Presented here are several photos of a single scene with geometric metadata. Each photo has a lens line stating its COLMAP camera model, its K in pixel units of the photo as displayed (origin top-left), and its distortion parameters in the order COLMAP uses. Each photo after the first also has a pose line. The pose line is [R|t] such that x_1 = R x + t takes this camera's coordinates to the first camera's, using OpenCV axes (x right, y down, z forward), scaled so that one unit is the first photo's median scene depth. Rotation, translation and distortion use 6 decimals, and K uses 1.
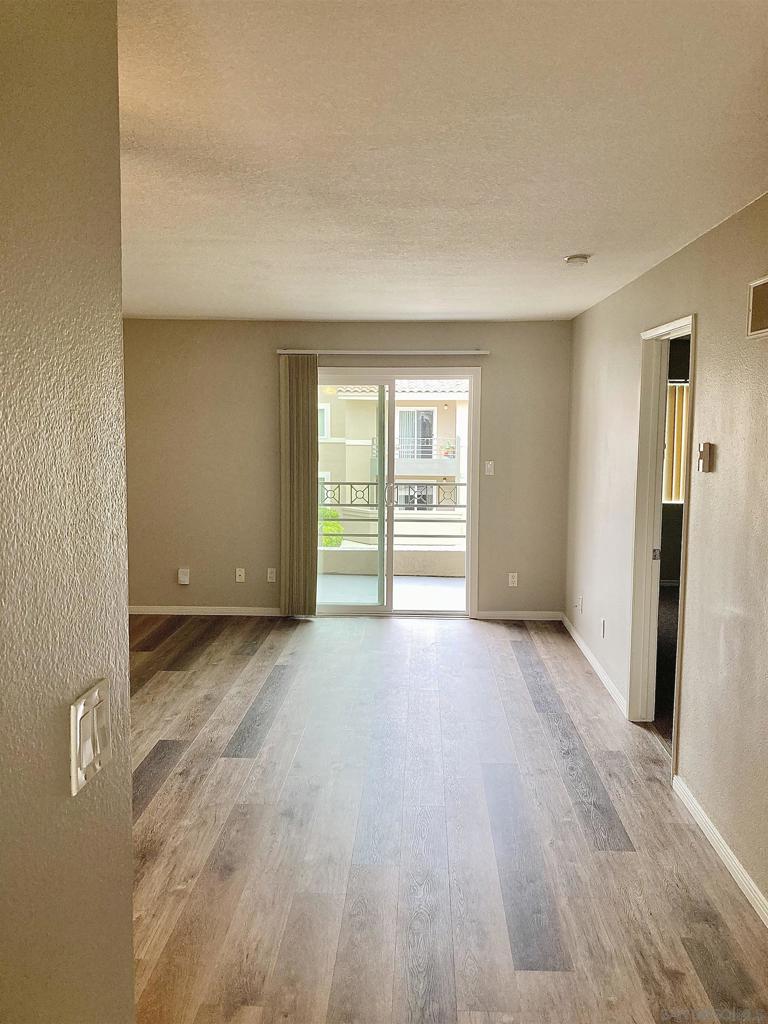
lens RADIAL K [[844.3, 0, 384.0], [0, 844.3, 510.0], [0, 0, 1]] dist [0.024895, -0.021765]
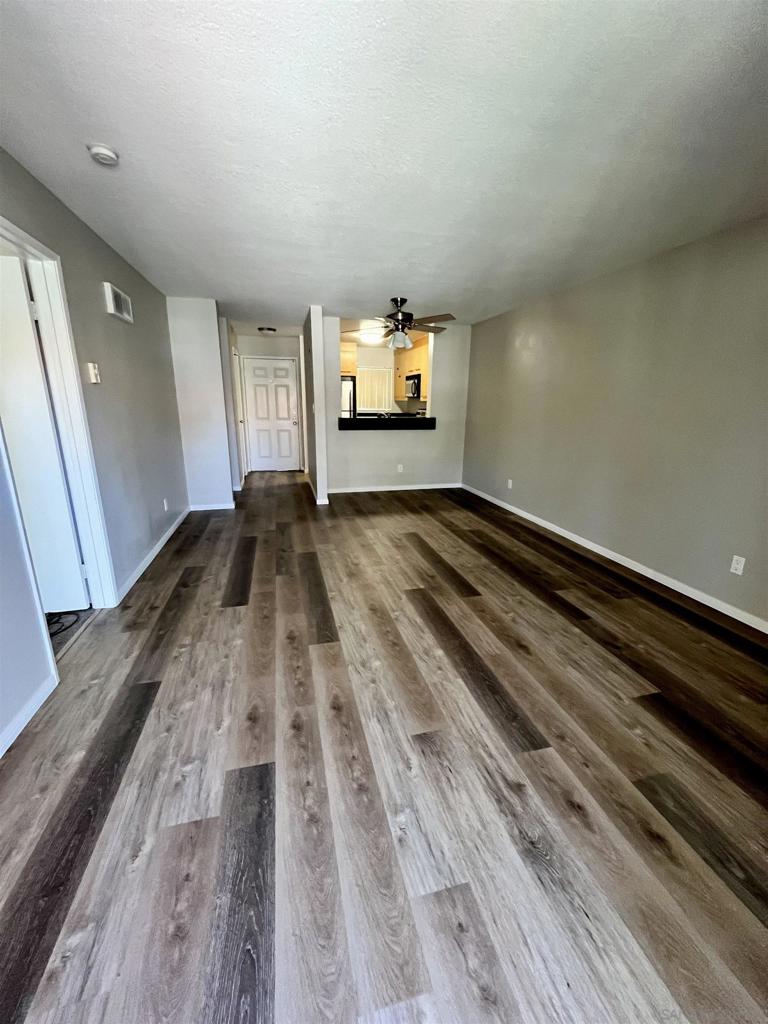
lens RADIAL K [[411.8, 0, 382.3], [0, 411.8, 509.1], [0, 0, 1]] dist [-0.002972, 0.000958]
pose [[-0.957862, 0.058163, -0.281277, 0.073174], [-0.047333, 0.933931, 0.354307, -0.090324], [0.283300, 0.352691, -0.891824, 1.412608]]
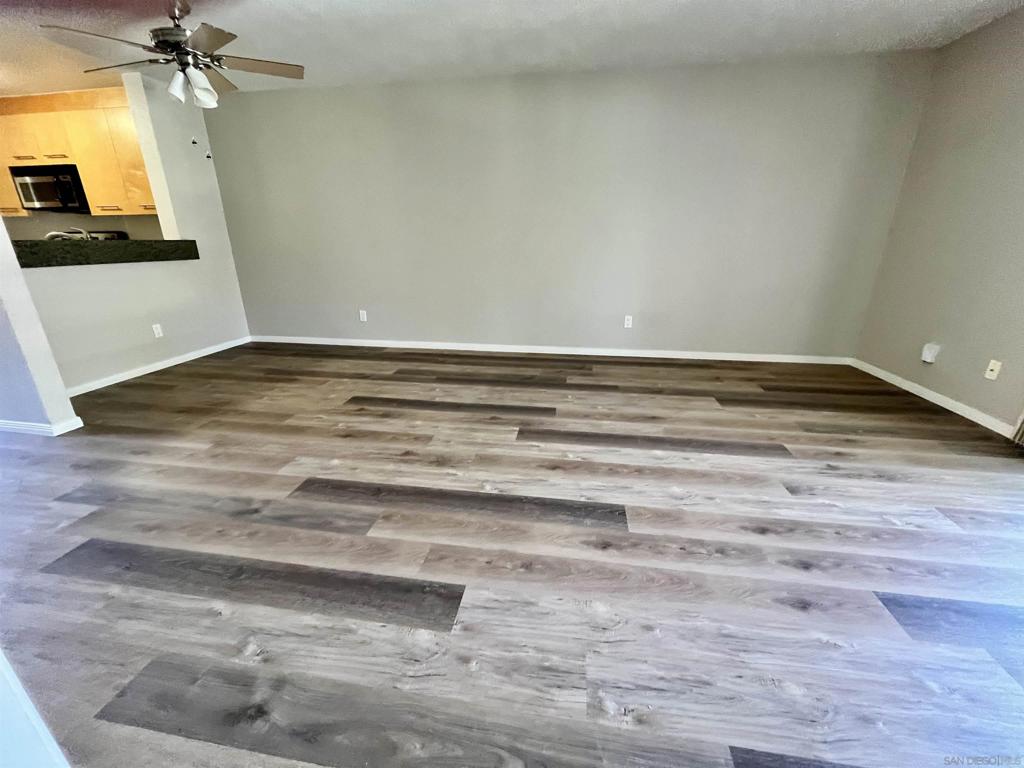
lens RADIAL K [[411.8, 0, 511.7], [0, 411.8, 385.2], [0, 0, 1]] dist [-0.002972, 0.000958]
pose [[-0.111133, 0.323852, -0.939558, 0.329156], [-0.109077, 0.935728, 0.335434, 0.021930], [0.987801, 0.139762, -0.068666, 0.906440]]
